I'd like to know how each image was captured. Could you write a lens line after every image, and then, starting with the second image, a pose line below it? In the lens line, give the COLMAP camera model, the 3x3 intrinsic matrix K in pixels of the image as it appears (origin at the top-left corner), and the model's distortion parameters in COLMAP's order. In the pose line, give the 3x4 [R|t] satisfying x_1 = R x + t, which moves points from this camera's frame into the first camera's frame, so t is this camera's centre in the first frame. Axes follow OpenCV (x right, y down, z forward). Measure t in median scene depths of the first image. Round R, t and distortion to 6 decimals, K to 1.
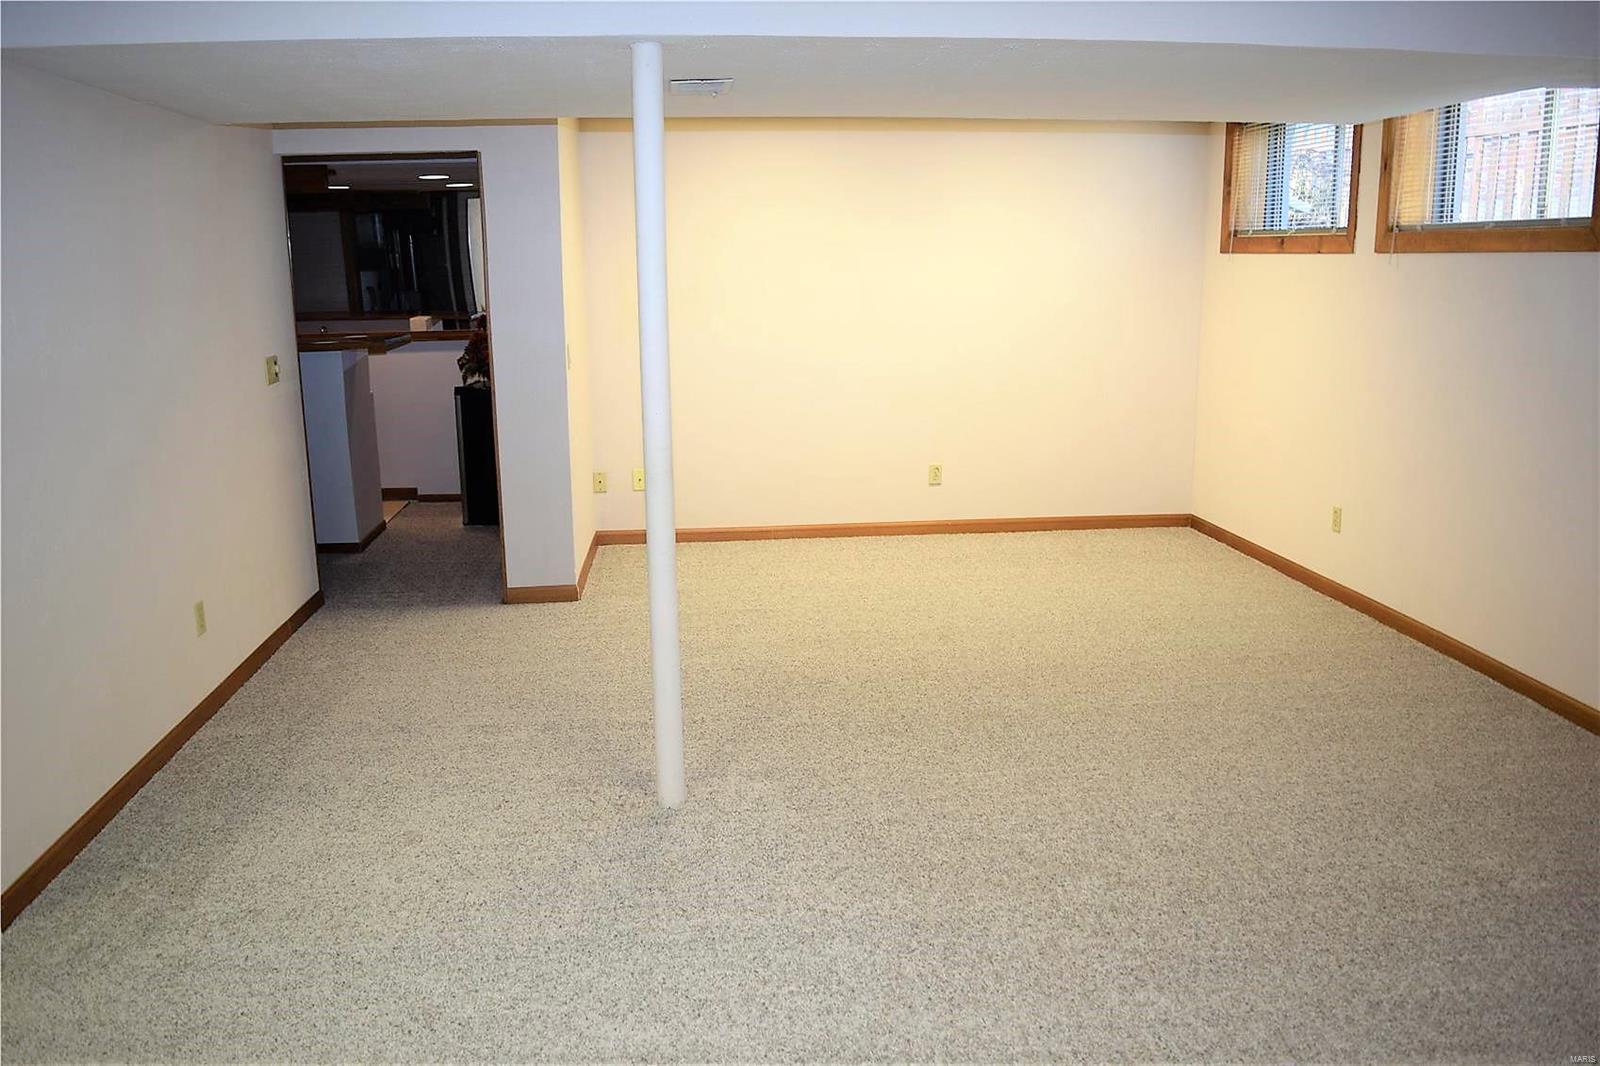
lens RADIAL K [[1262.8, 0, 800.0], [0, 1262.8, 533.0], [0, 0, 1]] dist [-0.128311, 0.065031]
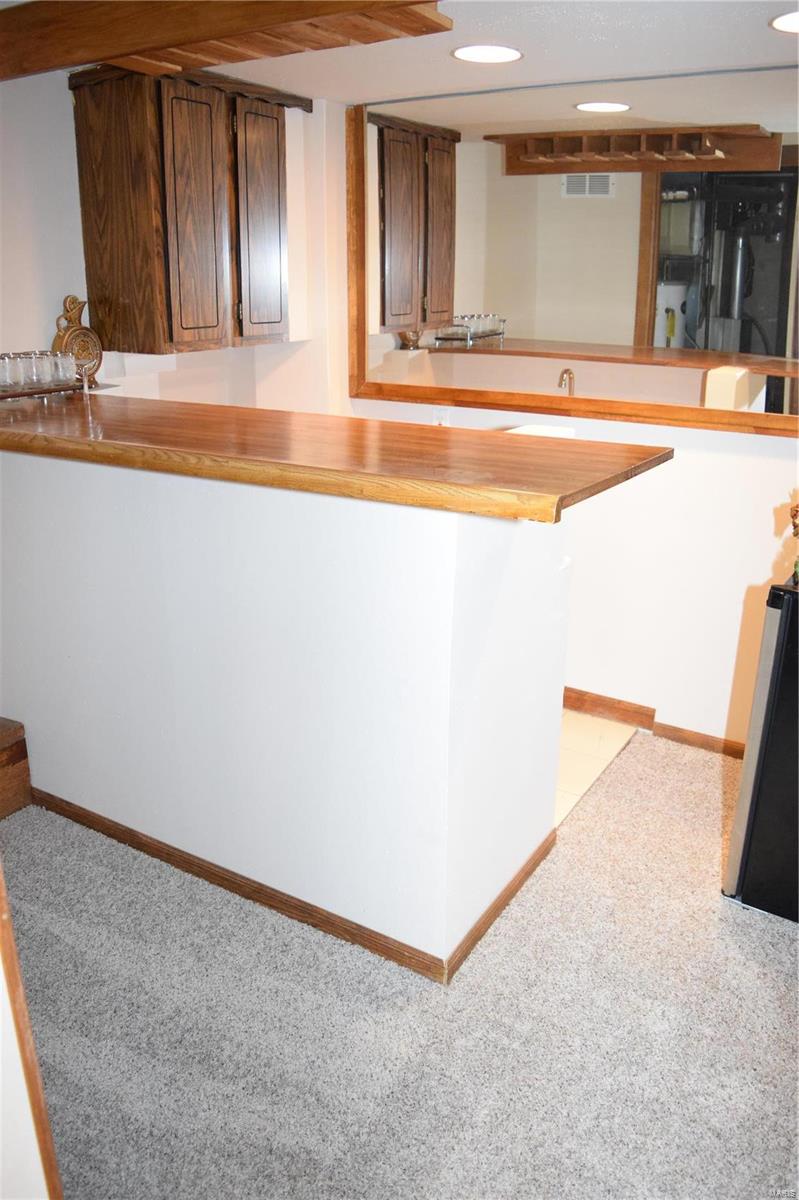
lens RADIAL K [[947.1, 0, 399.5], [0, 947.1, 600.0], [0, 0, 1]] dist [-0.128311, 0.065031]
pose [[0.803049, 0.218347, -0.554470, -0.145710], [-0.152789, 0.974794, 0.162581, -0.101731], [0.575993, -0.045844, 0.816168, 0.485909]]
